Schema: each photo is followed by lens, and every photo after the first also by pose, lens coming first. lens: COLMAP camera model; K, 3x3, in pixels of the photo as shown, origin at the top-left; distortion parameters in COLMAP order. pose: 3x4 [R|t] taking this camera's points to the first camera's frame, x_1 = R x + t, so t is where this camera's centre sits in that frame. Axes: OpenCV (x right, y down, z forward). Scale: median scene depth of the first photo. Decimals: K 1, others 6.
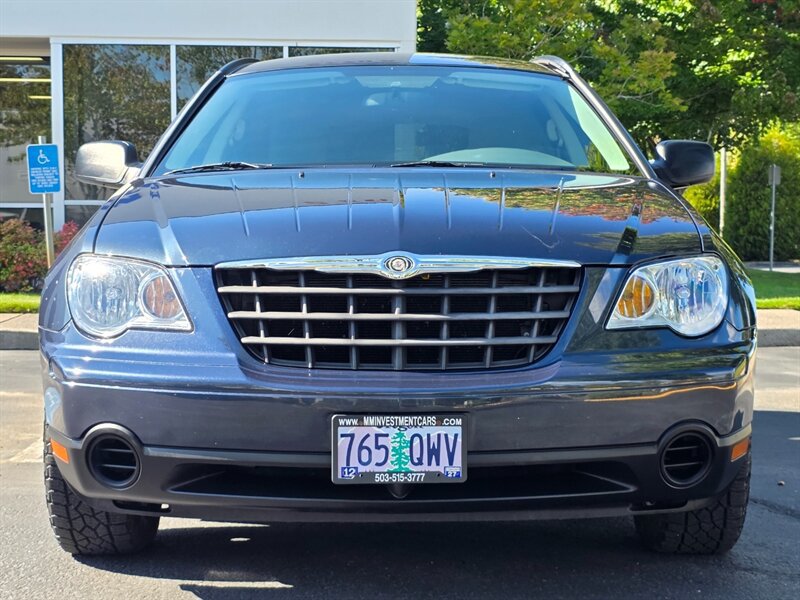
lens RADIAL K [[1575.3, 0, 398.6], [0, 1575.3, 297.3], [0, 0, 1]] dist [0.026968, 0.000000]
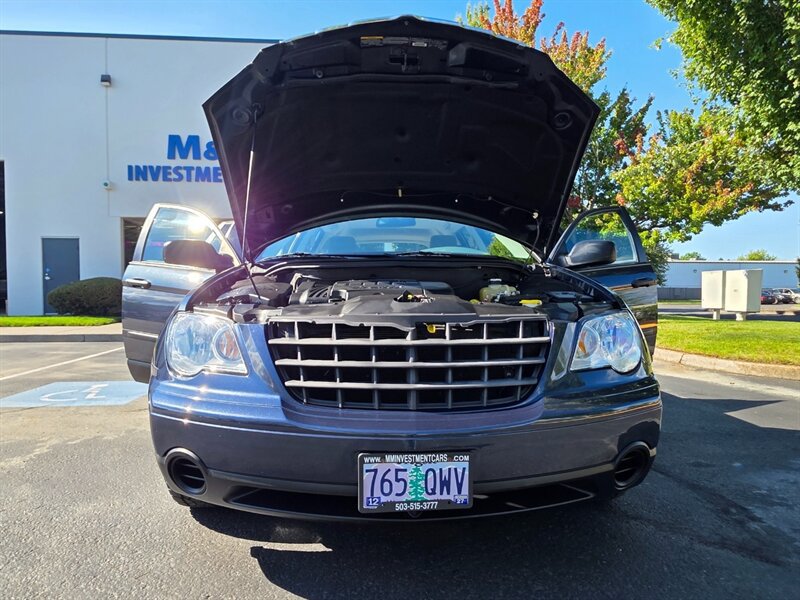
lens RADIAL K [[521.0, 0, 391.4], [0, 521.0, 313.0], [0, 0, 1]] dist [-0.027741, 0.018283]
pose [[0.999828, -0.003291, 0.018236, -0.023537], [0.003295, 0.999995, -0.000207, -0.028204], [-0.018235, 0.000267, 0.999834, 0.591345]]
